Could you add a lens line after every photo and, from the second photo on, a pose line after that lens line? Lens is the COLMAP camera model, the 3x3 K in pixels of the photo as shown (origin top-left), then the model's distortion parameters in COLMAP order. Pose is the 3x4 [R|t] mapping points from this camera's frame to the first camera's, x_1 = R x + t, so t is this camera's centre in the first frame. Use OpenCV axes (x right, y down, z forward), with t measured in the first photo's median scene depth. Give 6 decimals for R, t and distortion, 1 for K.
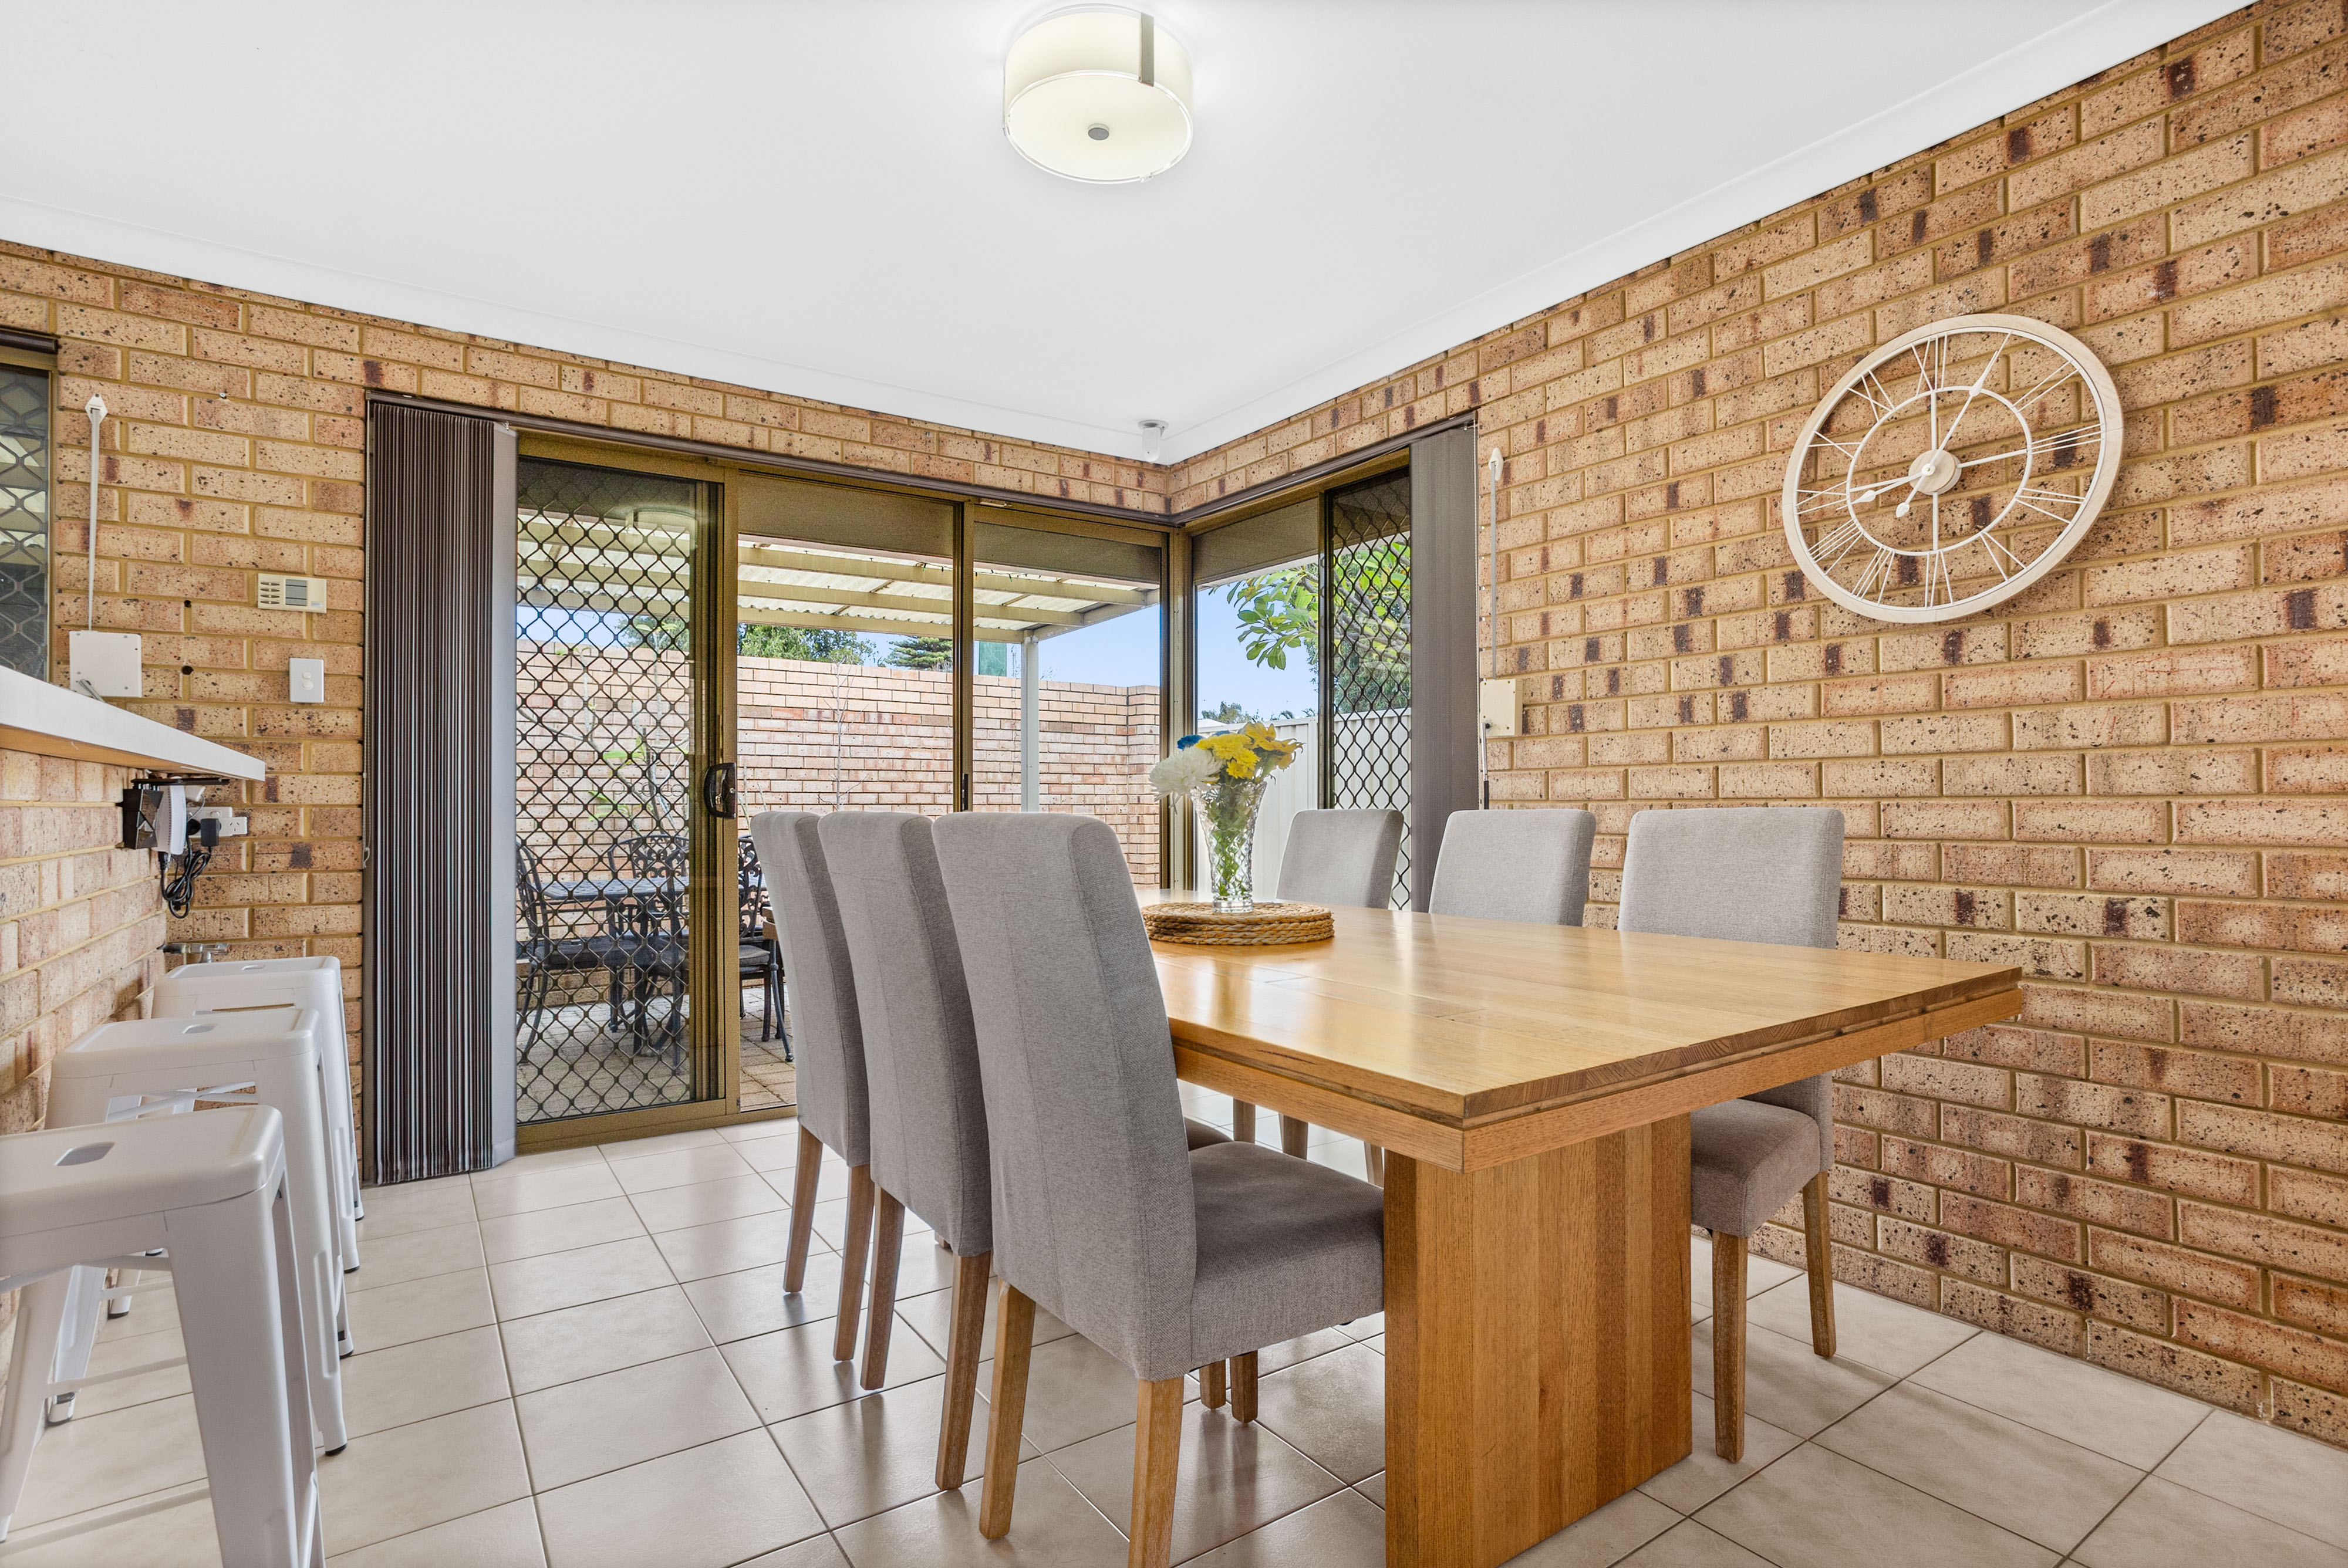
lens RADIAL K [[1155.1, 0, 1176.4], [0, 1155.1, 786.9], [0, 0, 1]] dist [-0.039172, 0.024207]
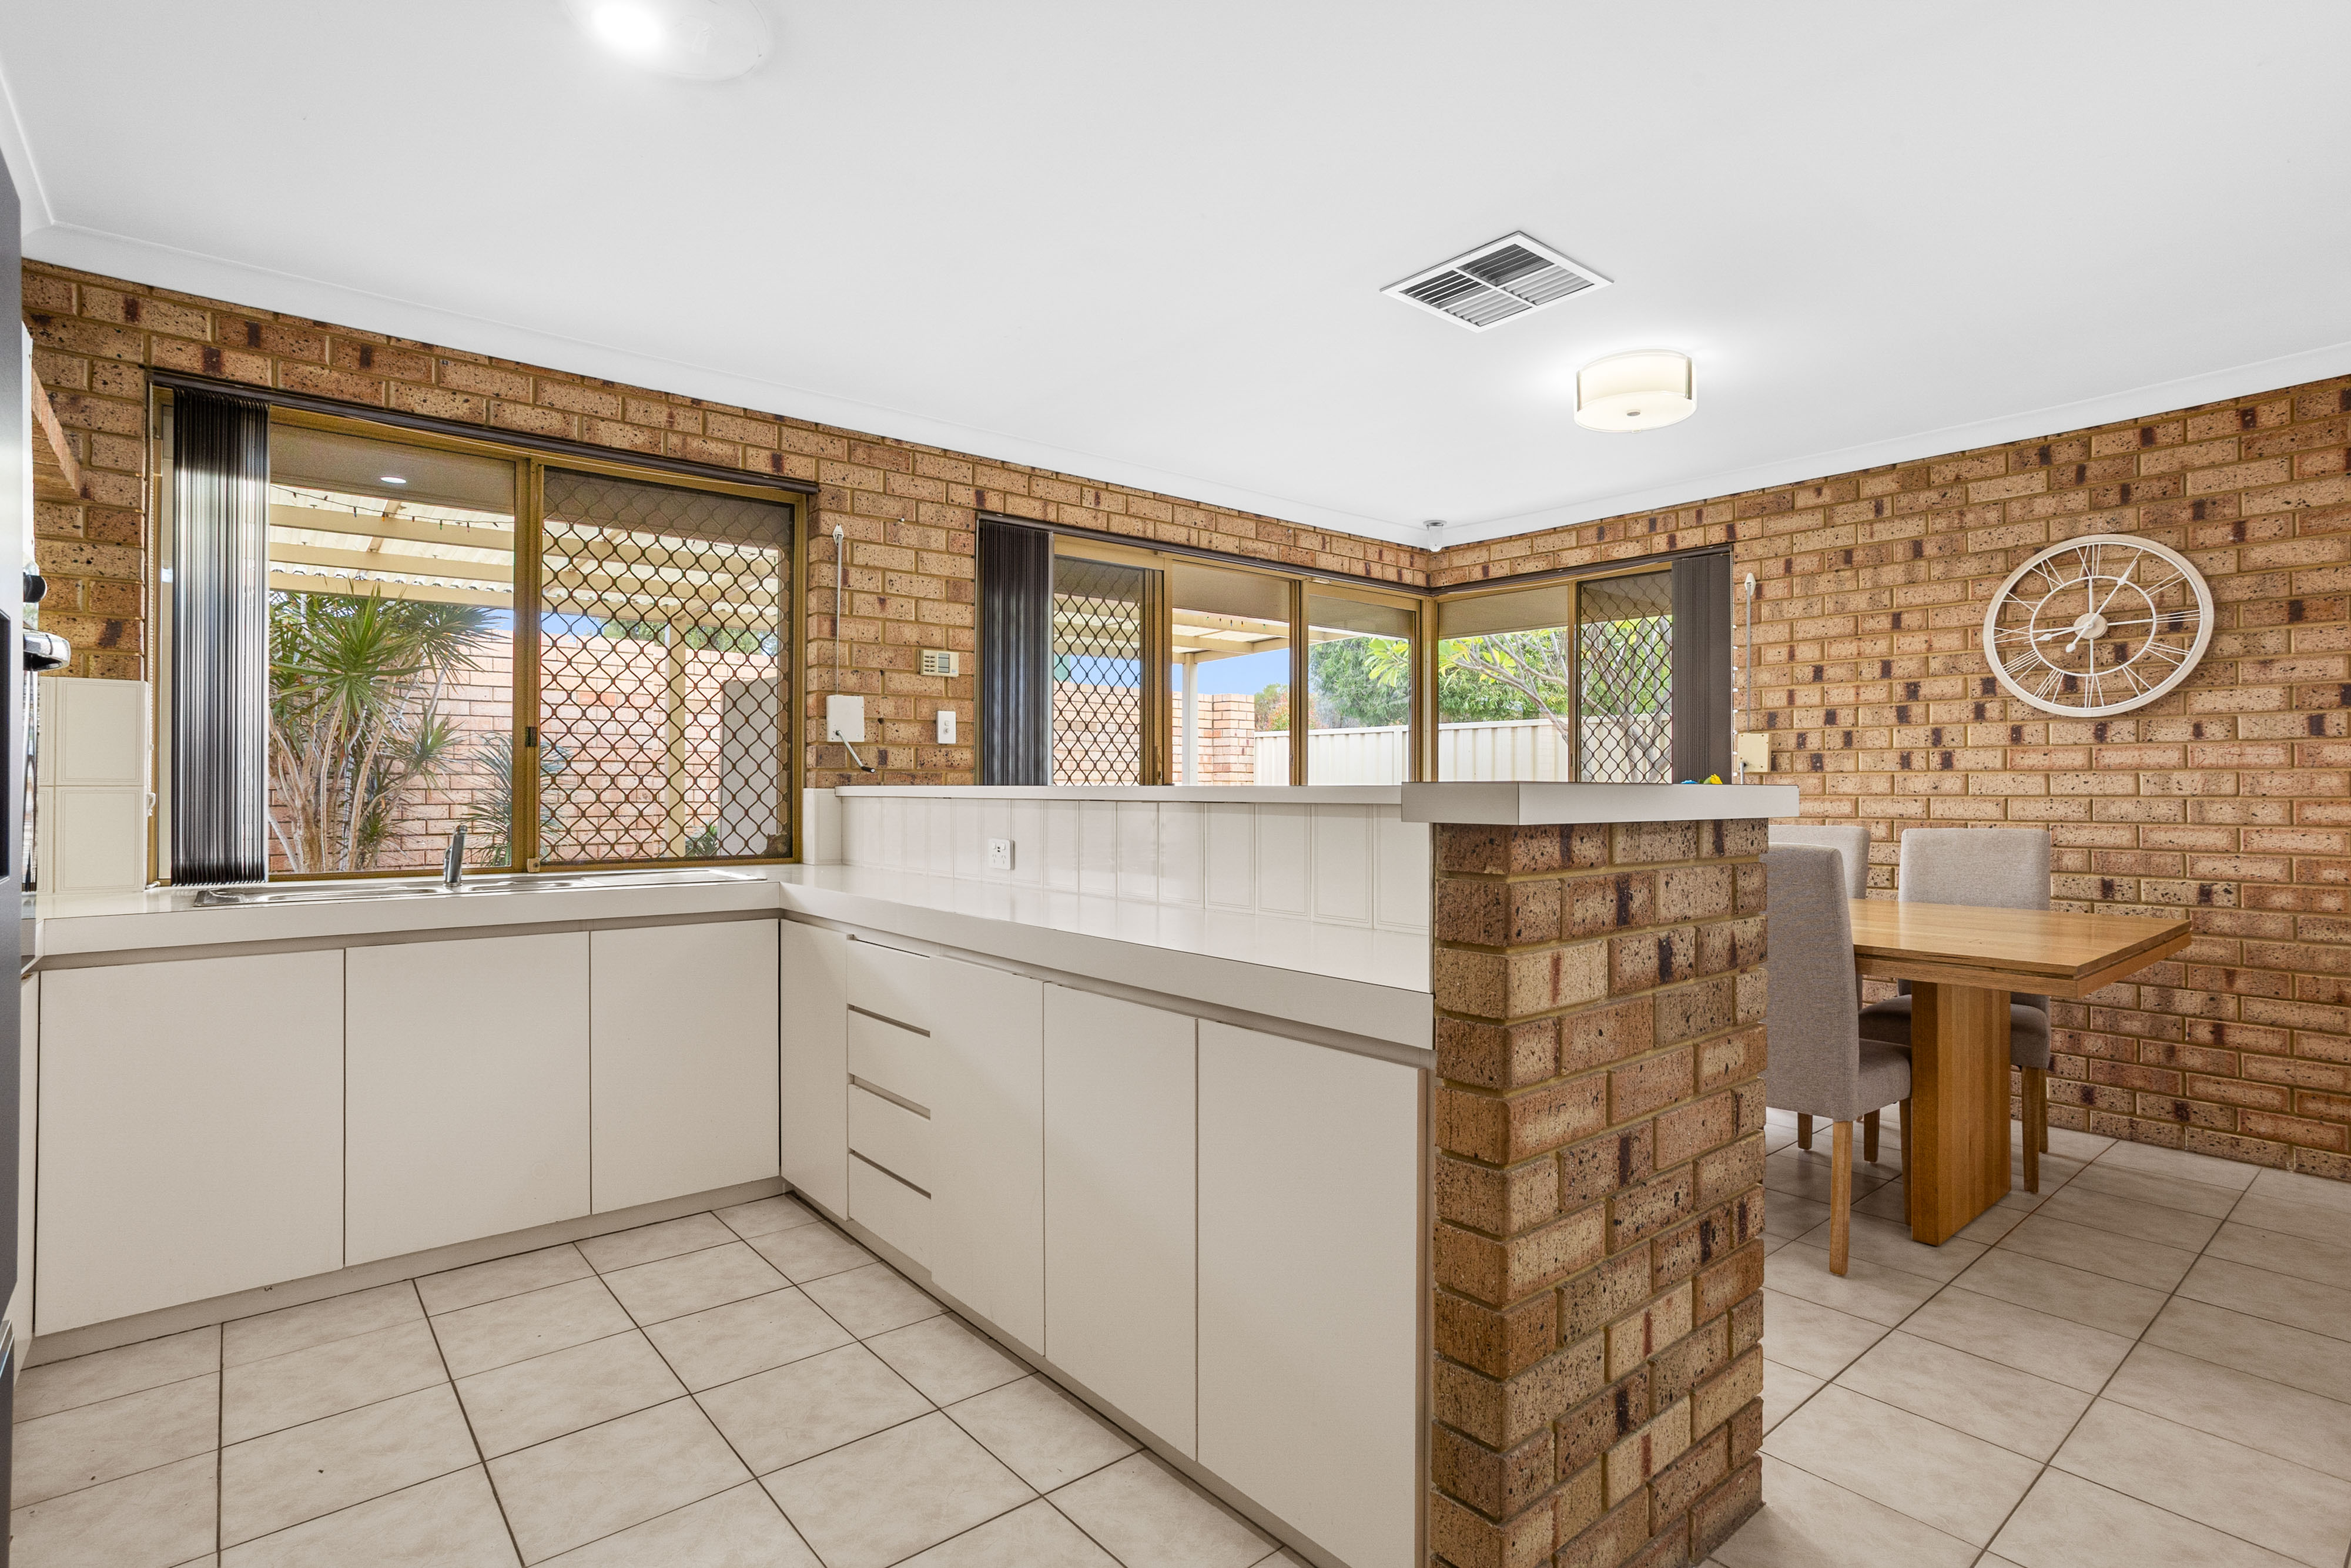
lens RADIAL K [[1156.7, 0, 1169.3], [0, 1156.7, 773.6], [0, 0, 1]] dist [-0.039172, 0.024207]
pose [[0.995760, 0.006229, 0.091781, -0.713569], [-0.006653, 0.999969, 0.004312, -0.052107], [-0.091751, -0.004905, 0.995770, -0.459588]]
